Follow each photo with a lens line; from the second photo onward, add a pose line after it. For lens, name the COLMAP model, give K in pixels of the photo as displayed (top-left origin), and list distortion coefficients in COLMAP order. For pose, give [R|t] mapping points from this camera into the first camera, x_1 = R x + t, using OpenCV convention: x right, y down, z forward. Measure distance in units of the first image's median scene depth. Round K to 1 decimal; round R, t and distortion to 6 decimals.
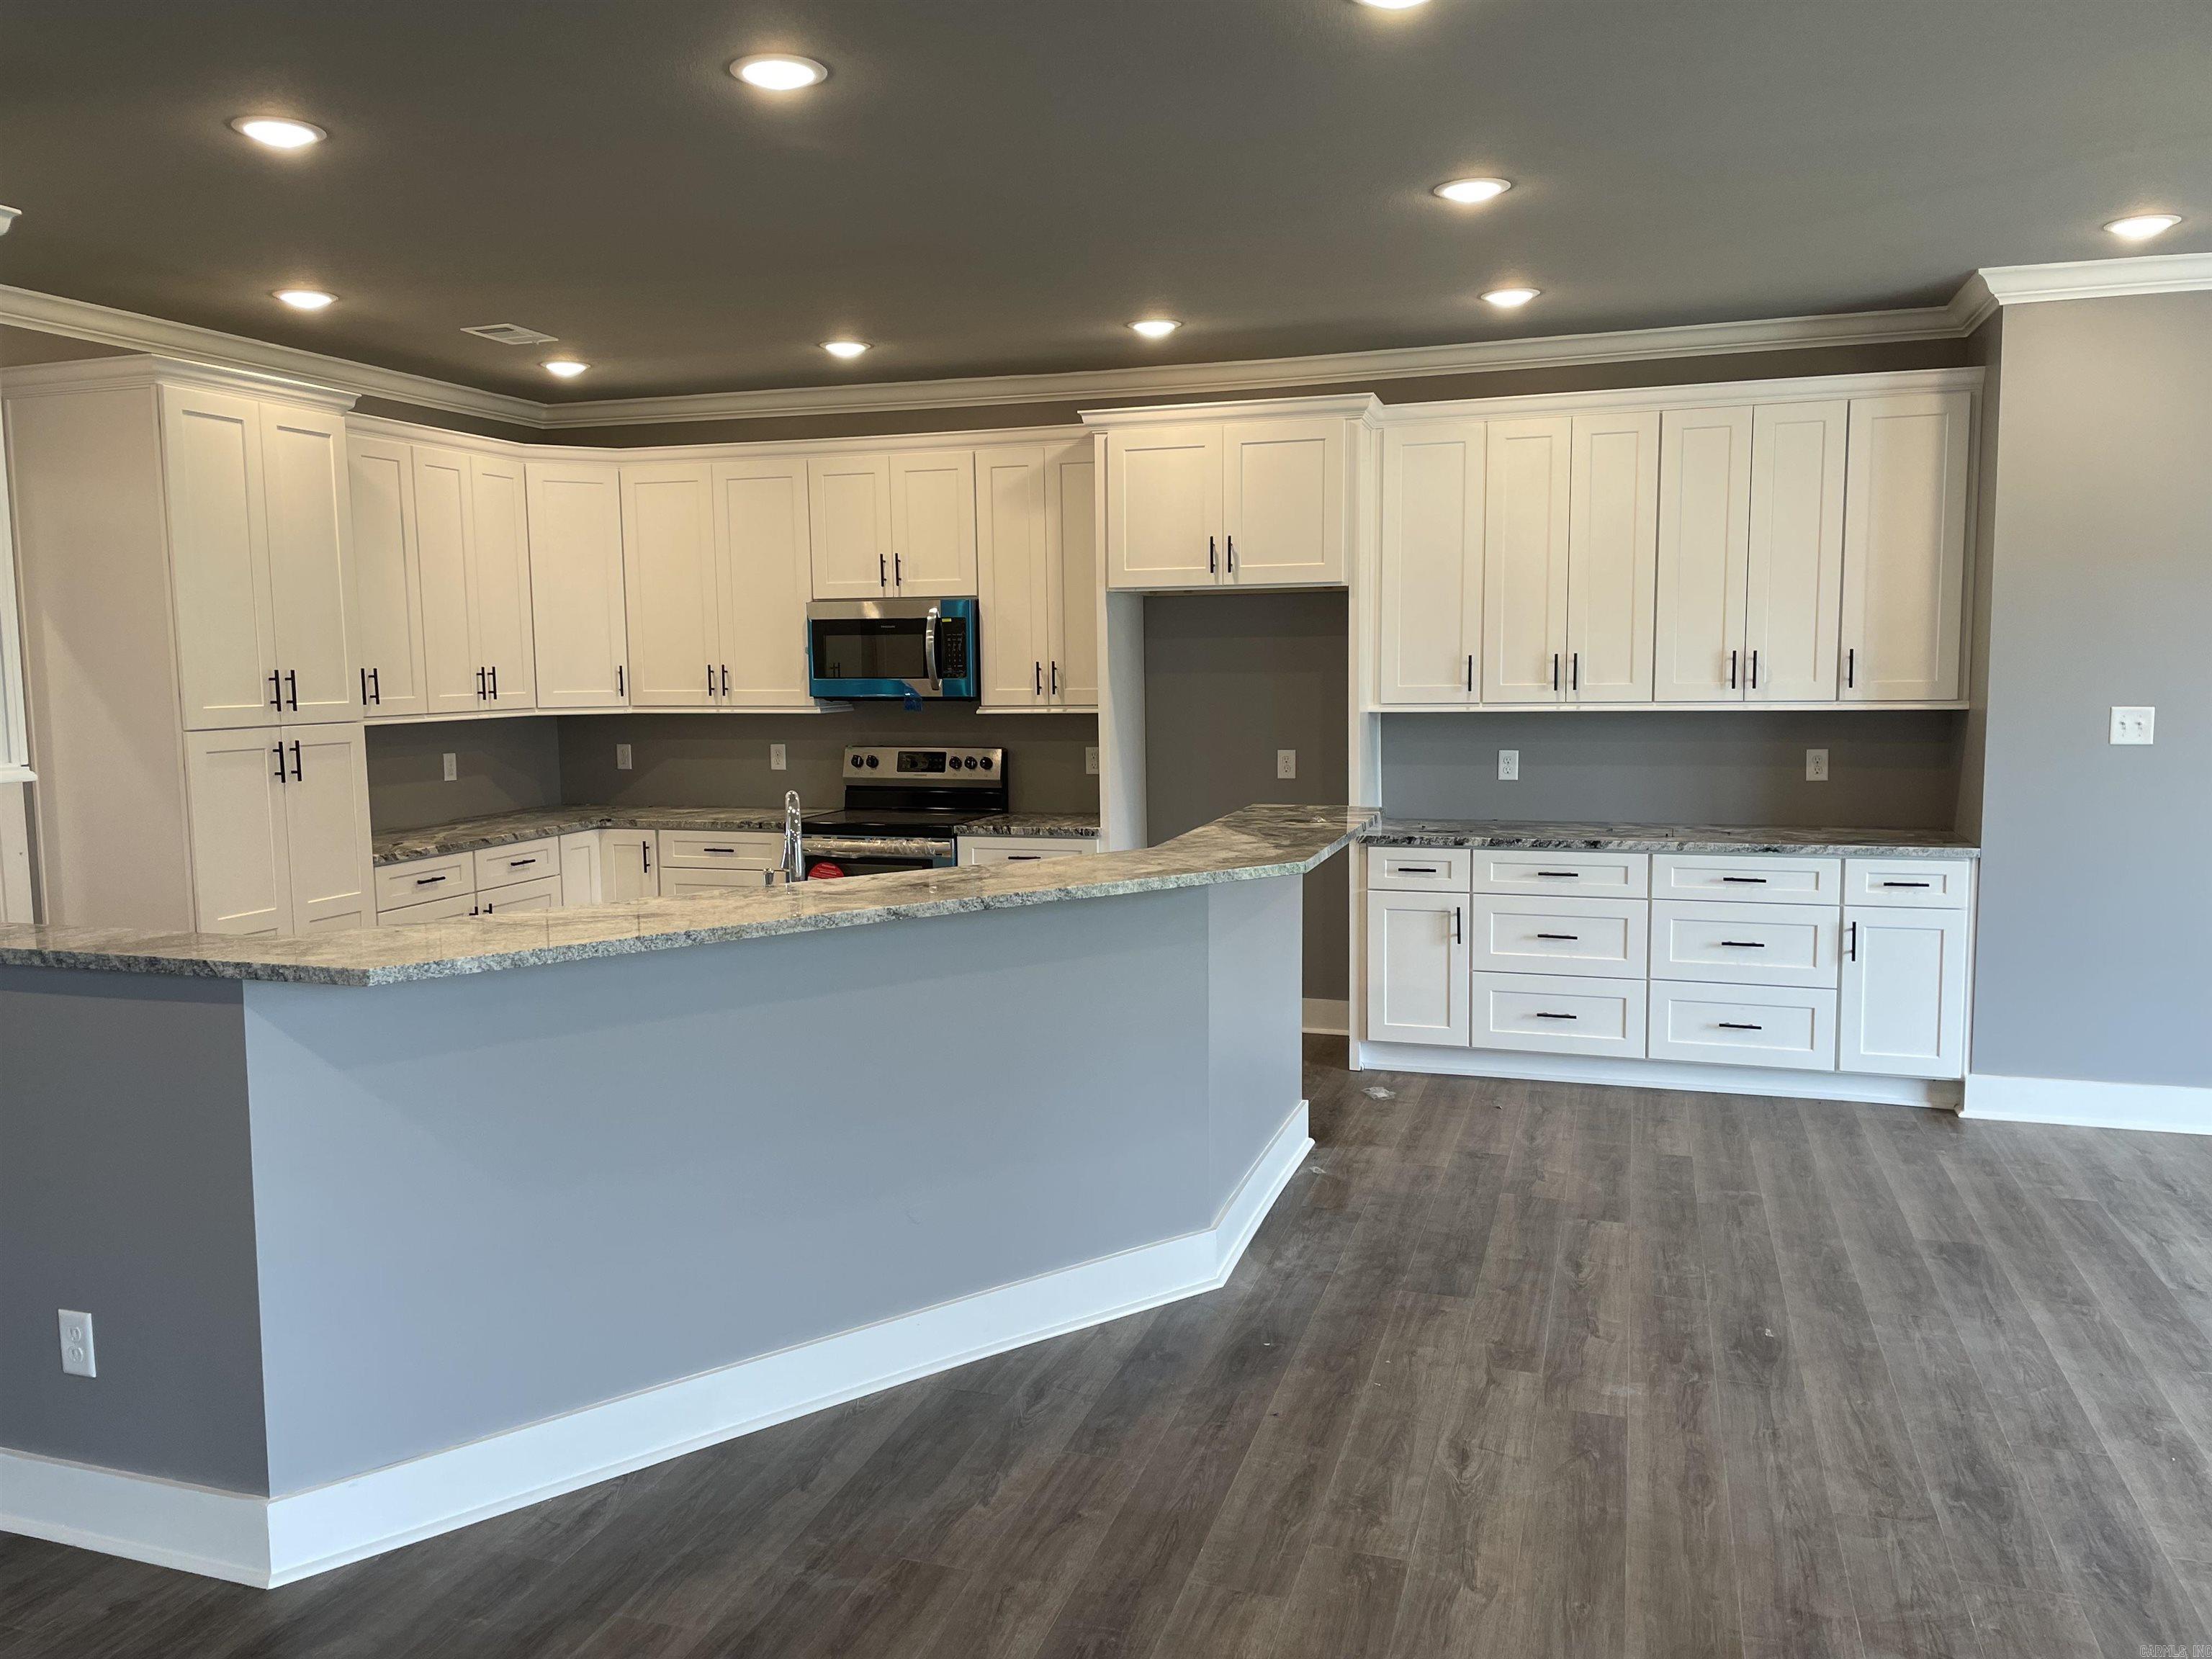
lens RADIAL K [[1677.6, 0, 1101.5], [0, 1677.6, 837.3], [0, 0, 1]] dist [0.058788, -0.068078]
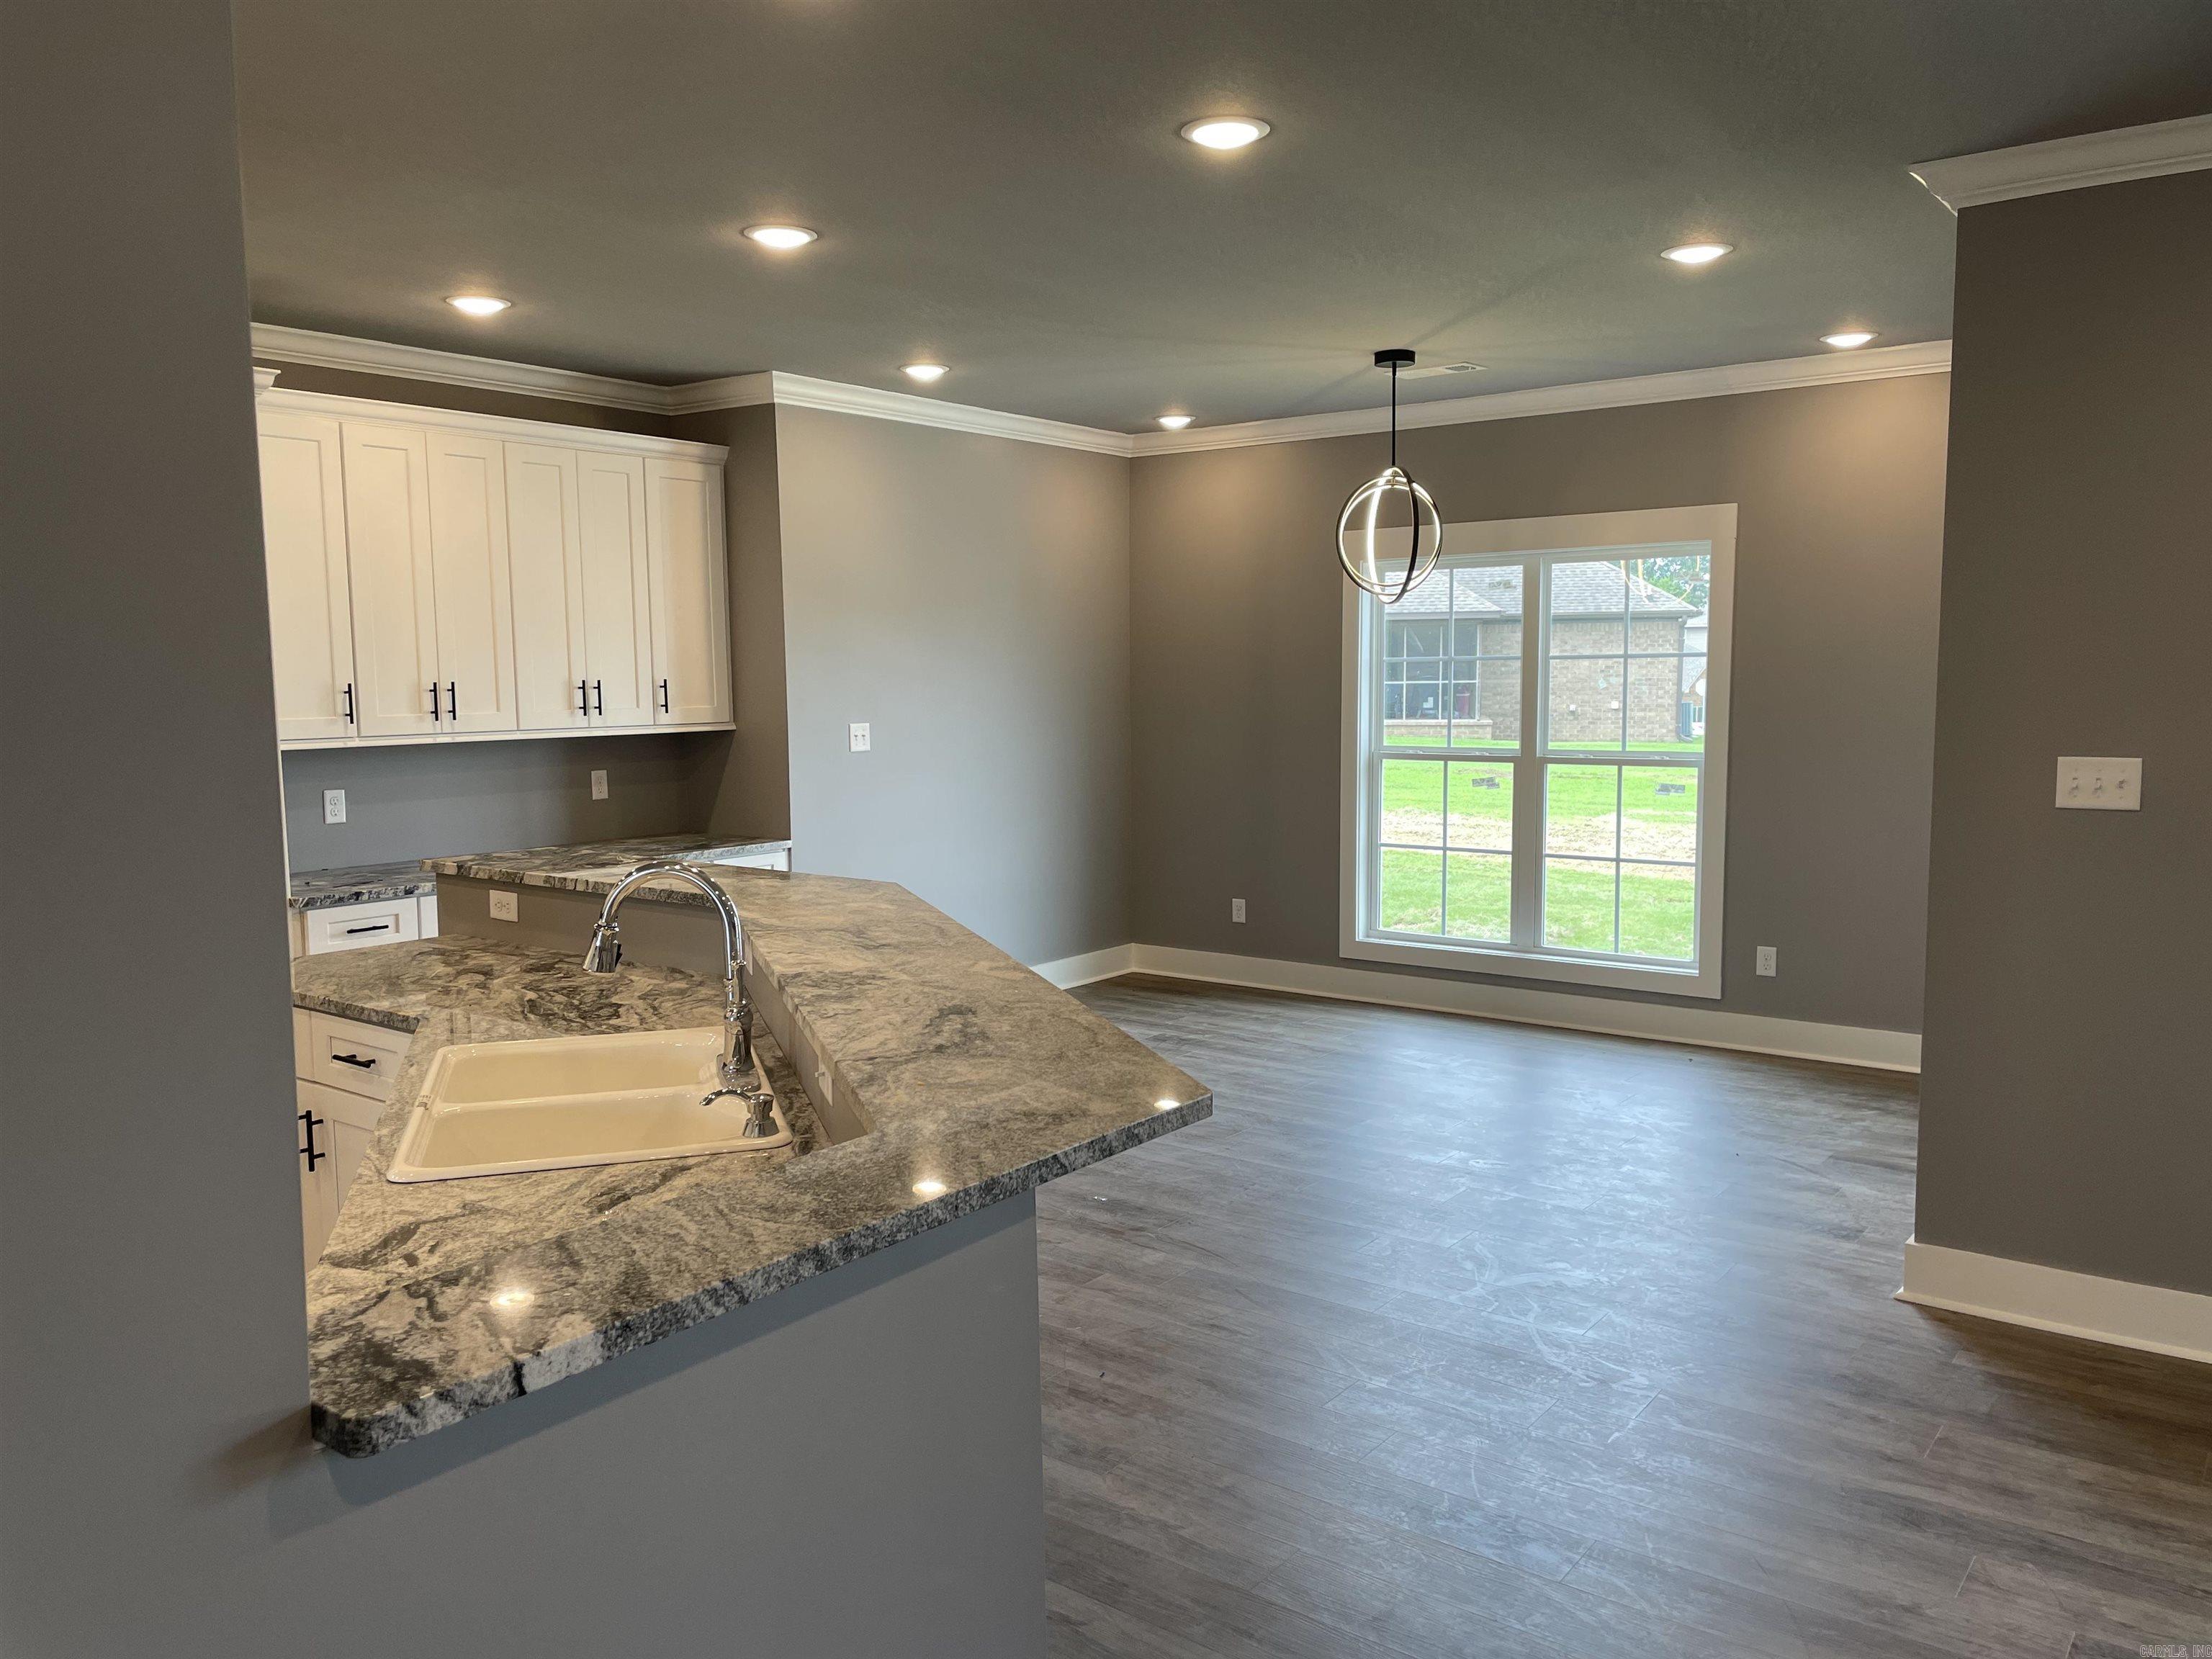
lens RADIAL K [[1677.6, 0, 1100.0], [0, 1677.6, 813.7], [0, 0, 1]] dist [0.058788, -0.068078]
pose [[0.313876, -0.070637, 0.946833, -0.530488], [0.110031, 0.993216, 0.037622, -0.031911], [-0.943067, 0.092373, 0.319519, 0.372552]]
